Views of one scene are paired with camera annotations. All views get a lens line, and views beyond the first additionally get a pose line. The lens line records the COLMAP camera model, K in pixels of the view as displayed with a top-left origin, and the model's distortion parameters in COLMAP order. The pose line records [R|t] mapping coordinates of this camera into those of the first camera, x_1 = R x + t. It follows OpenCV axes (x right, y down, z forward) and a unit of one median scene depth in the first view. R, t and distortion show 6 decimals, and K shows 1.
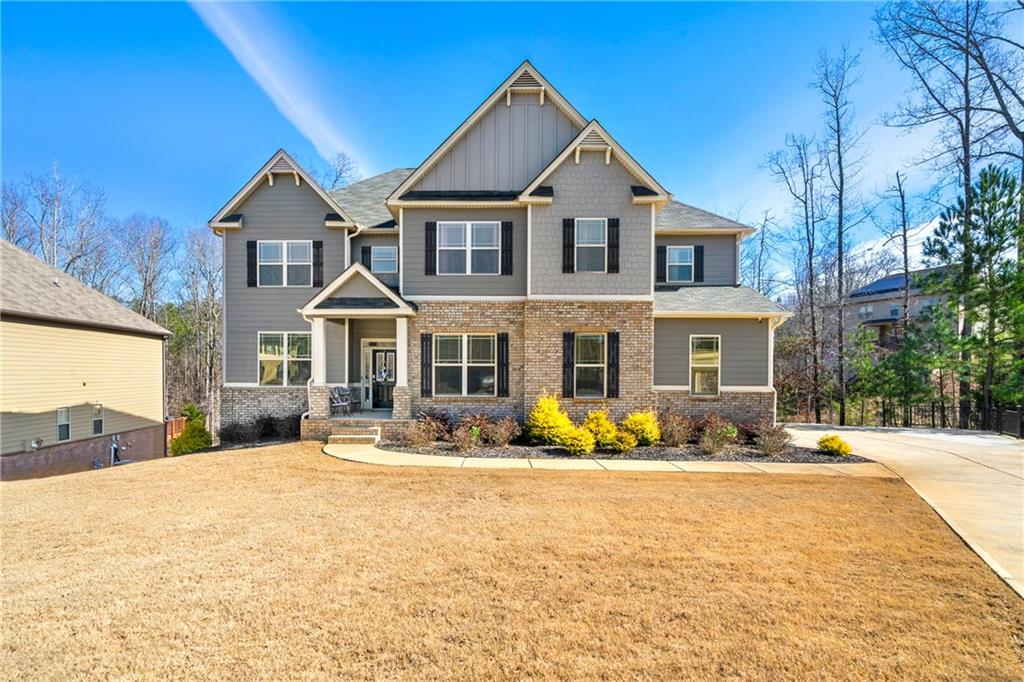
lens RADIAL K [[537.4, 0, 473.8], [0, 537.4, 374.0], [0, 0, 1]] dist [0.006610, 0.000650]
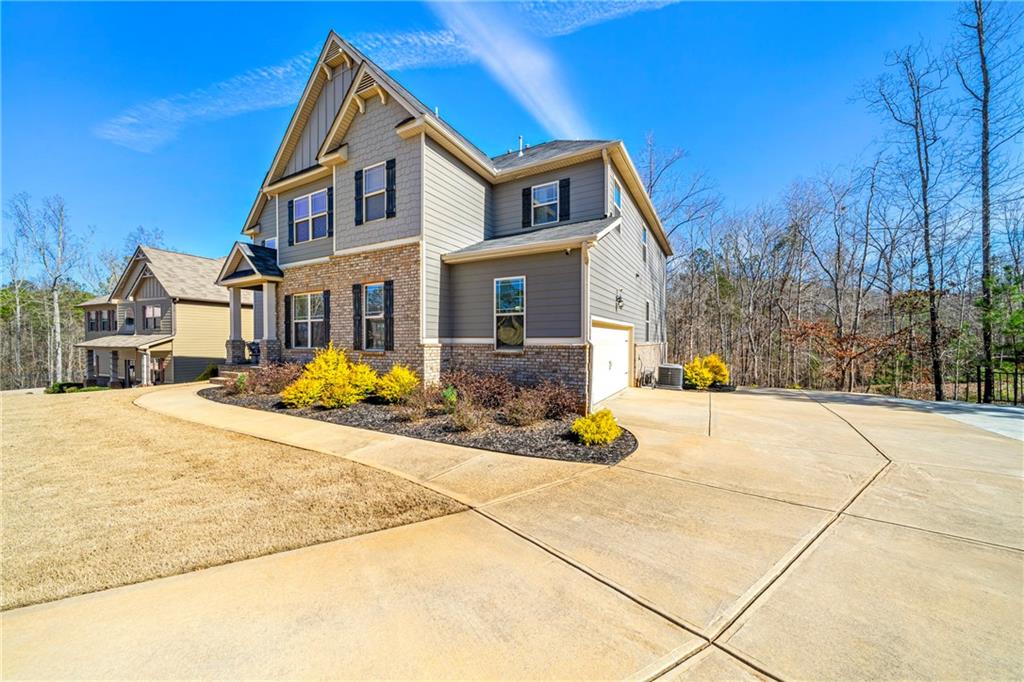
lens RADIAL K [[350.8, 0, 516.7], [0, 350.8, 343.1], [0, 0, 1]] dist [-0.003079, -0.000100]
pose [[0.889427, 0.000558, -0.457077, 0.693156], [0.002465, 0.999979, 0.006019, 0.026398], [0.457070, -0.006480, 0.889407, 0.523895]]
